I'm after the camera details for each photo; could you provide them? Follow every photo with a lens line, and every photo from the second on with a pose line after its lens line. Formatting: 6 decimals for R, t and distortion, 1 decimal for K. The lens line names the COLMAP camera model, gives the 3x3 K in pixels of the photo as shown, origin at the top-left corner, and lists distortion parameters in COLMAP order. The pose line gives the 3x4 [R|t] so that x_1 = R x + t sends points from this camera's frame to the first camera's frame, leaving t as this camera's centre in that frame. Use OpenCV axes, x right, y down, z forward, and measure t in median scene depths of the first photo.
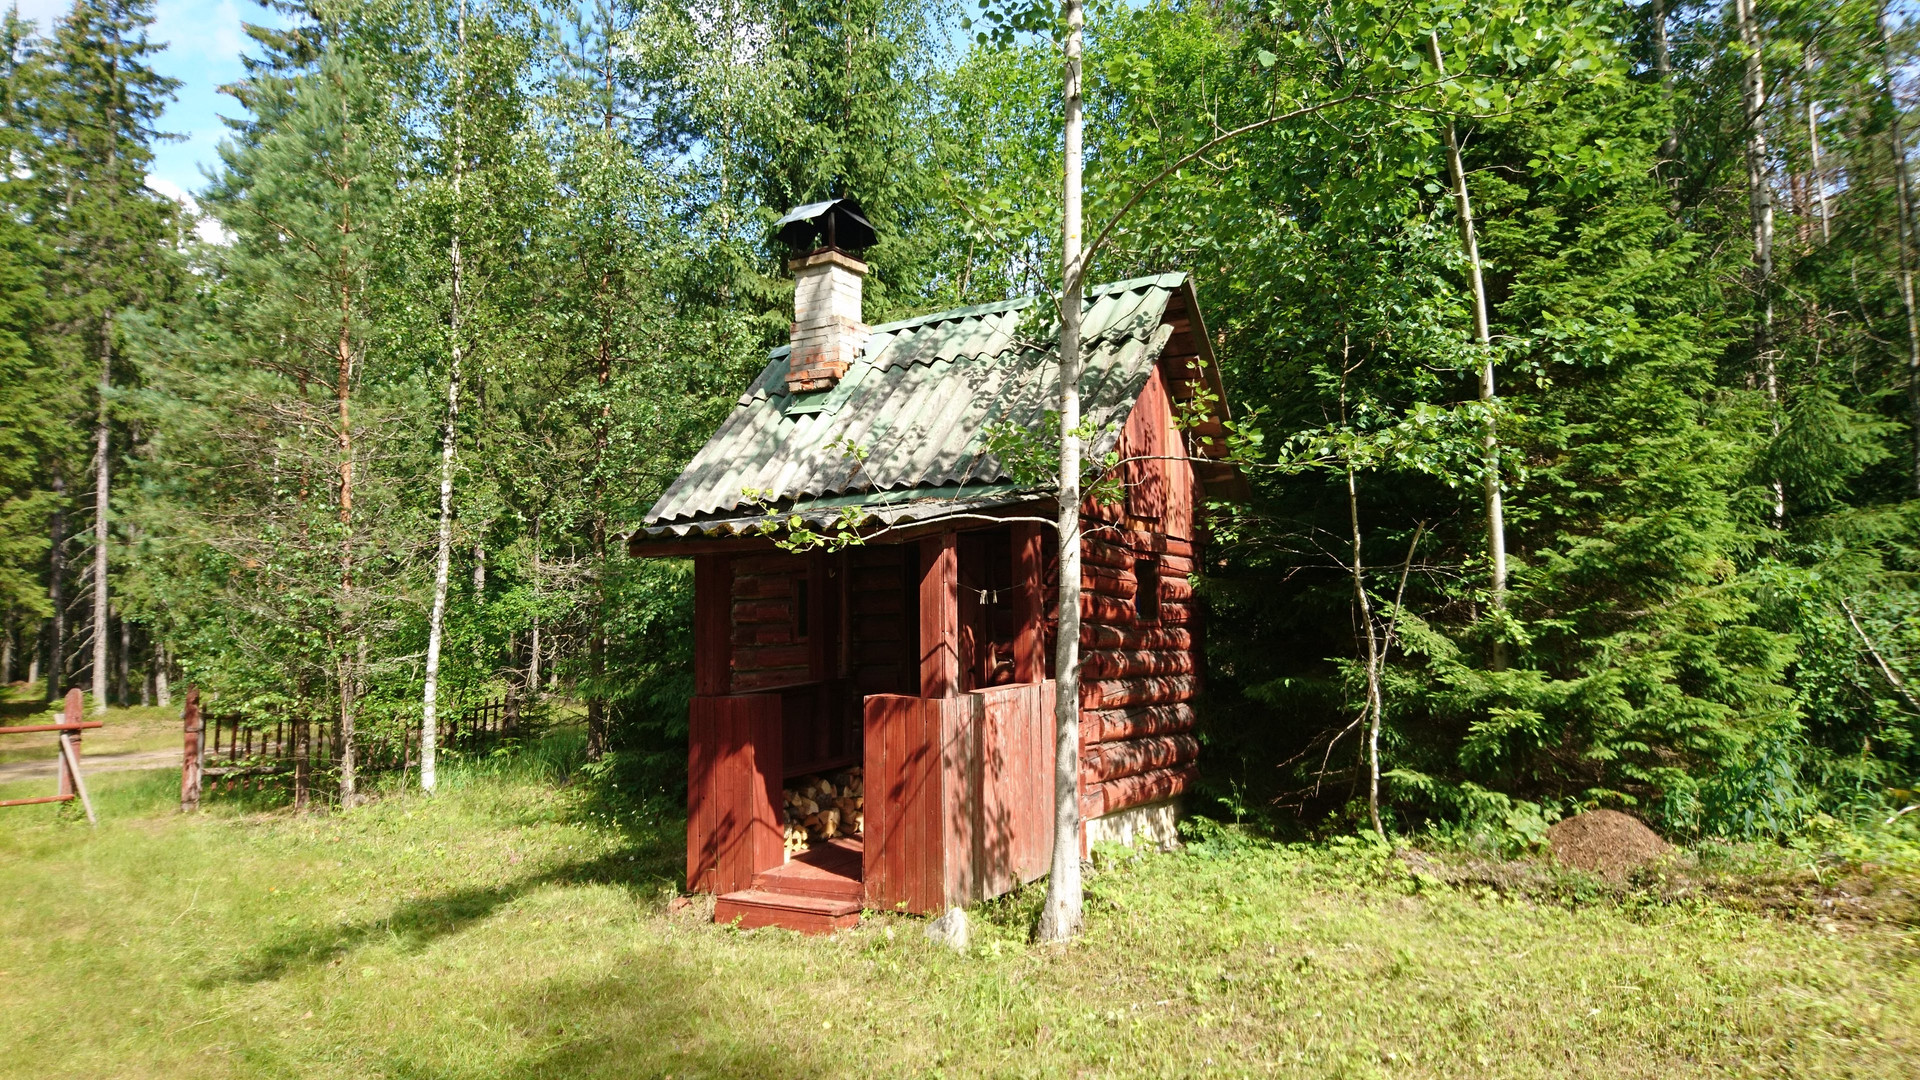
lens RADIAL K [[1297.8, 0, 960.0], [0, 1297.8, 540.0], [0, 0, 1]] dist [-0.002571, 0.034328]
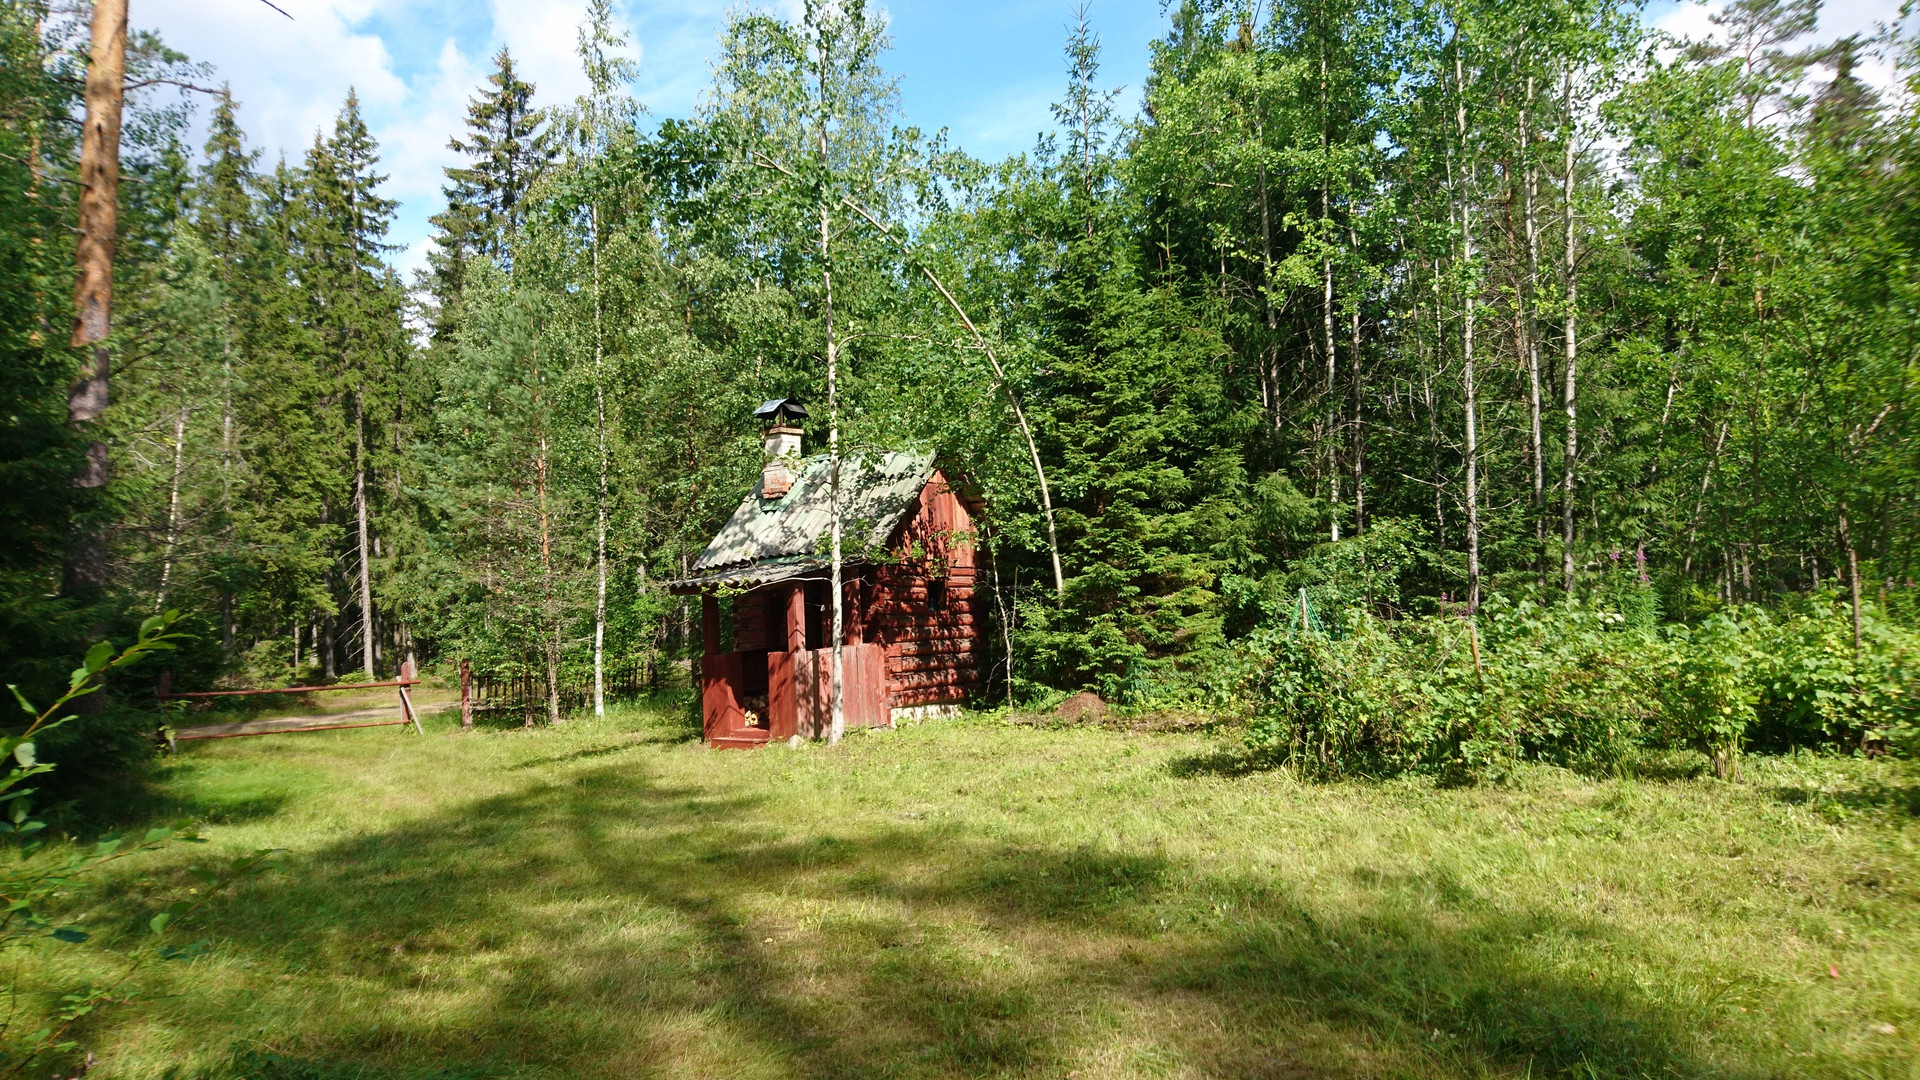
lens RADIAL K [[1185.8, 0, 956.6], [0, 1185.8, 568.2], [0, 0, 1]] dist [0.056252, -0.071952]
pose [[0.994231, -0.034034, -0.101718, 0.197255], [0.038517, 0.998356, 0.042438, -0.043965], [0.100107, -0.046111, 0.993908, -0.442275]]
